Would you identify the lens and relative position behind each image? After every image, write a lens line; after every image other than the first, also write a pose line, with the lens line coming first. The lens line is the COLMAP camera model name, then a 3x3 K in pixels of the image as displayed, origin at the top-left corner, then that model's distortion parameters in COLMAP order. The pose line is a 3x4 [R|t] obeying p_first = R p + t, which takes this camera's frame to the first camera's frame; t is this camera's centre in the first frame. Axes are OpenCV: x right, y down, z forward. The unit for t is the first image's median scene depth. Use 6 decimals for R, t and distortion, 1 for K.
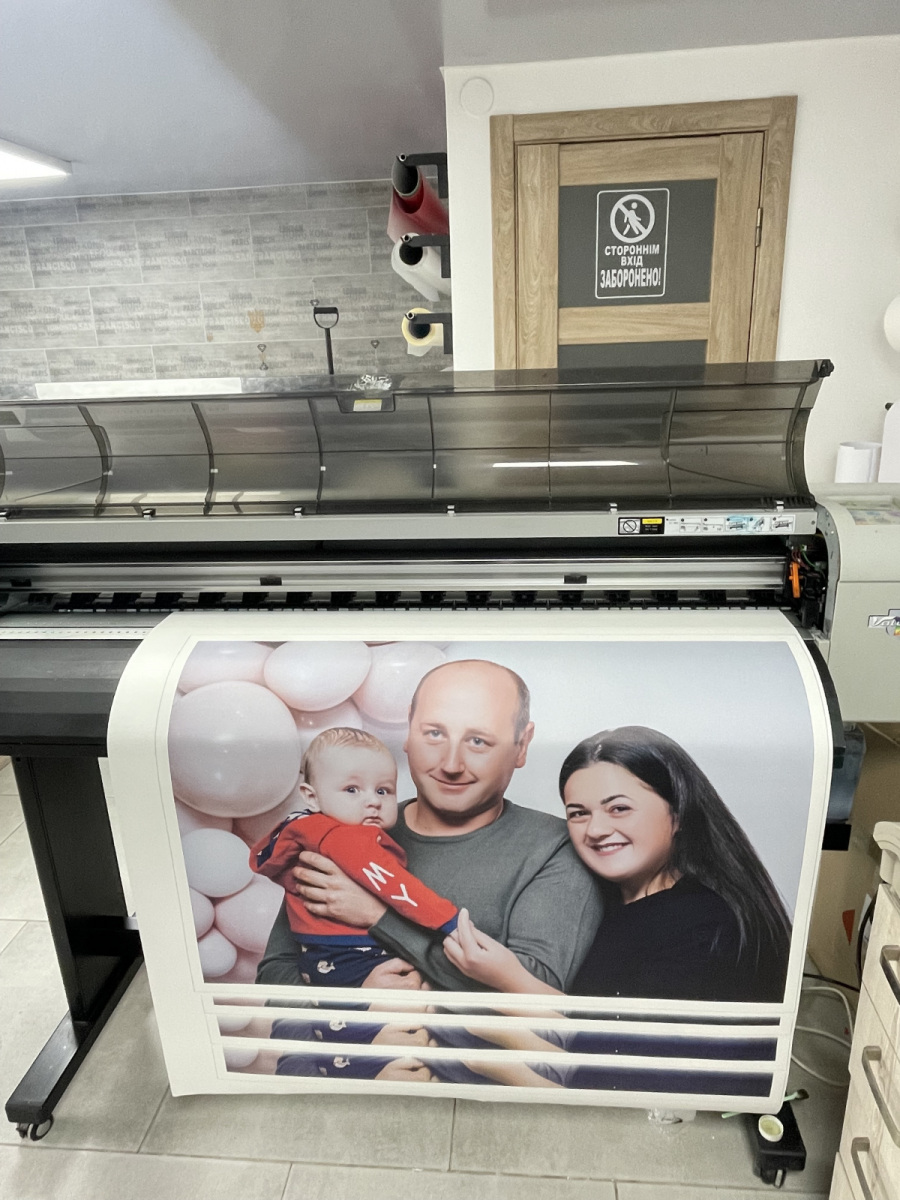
lens RADIAL K [[814.6, 0, 450.0], [0, 814.6, 600.0], [0, 0, 1]] dist [-0.000814, -0.000066]
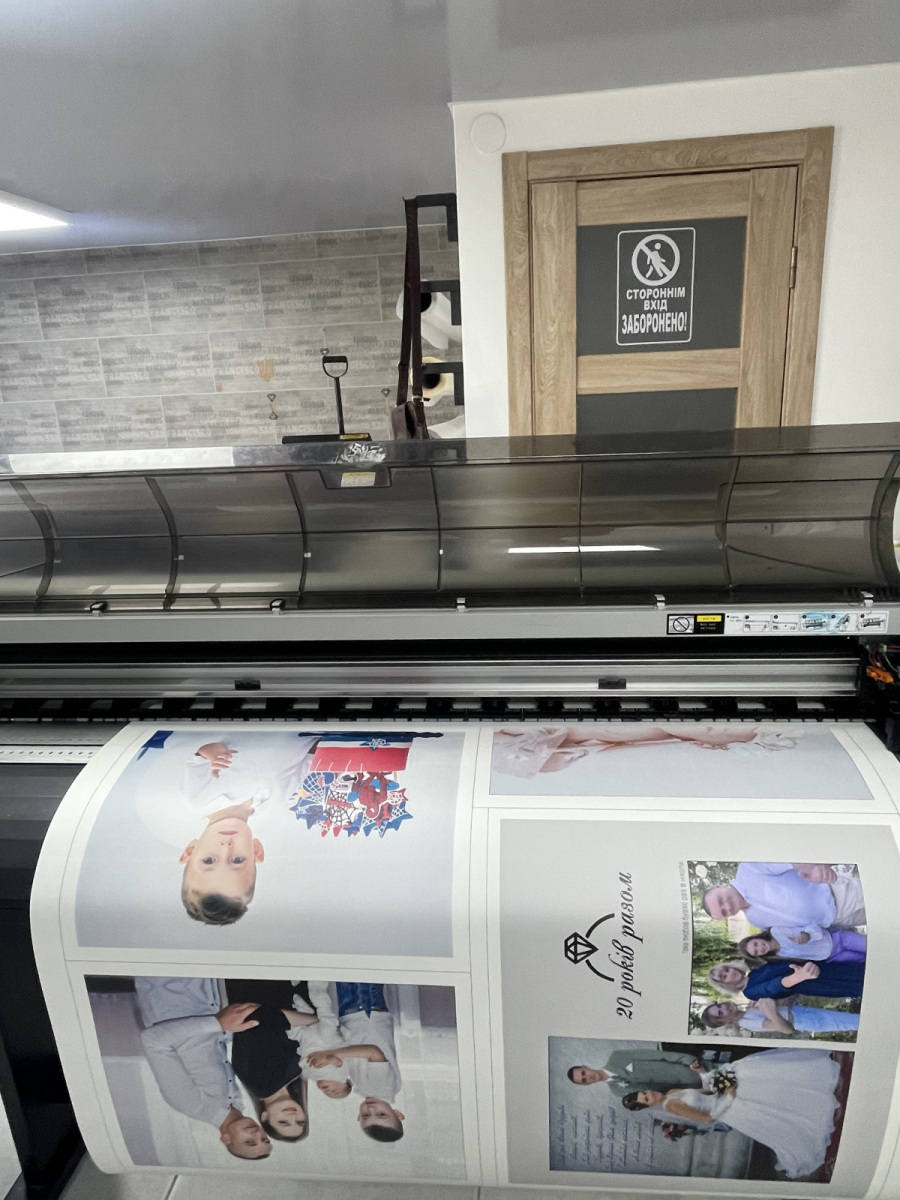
lens RADIAL K [[747.5, 0, 456.7], [0, 747.5, 597.2], [0, 0, 1]] dist [-0.001666, -0.001641]
pose [[0.999910, -0.006533, -0.011732, 0.003494], [0.006203, 0.999590, -0.027960, -0.059806], [0.011909, 0.027885, 0.999540, 0.153020]]
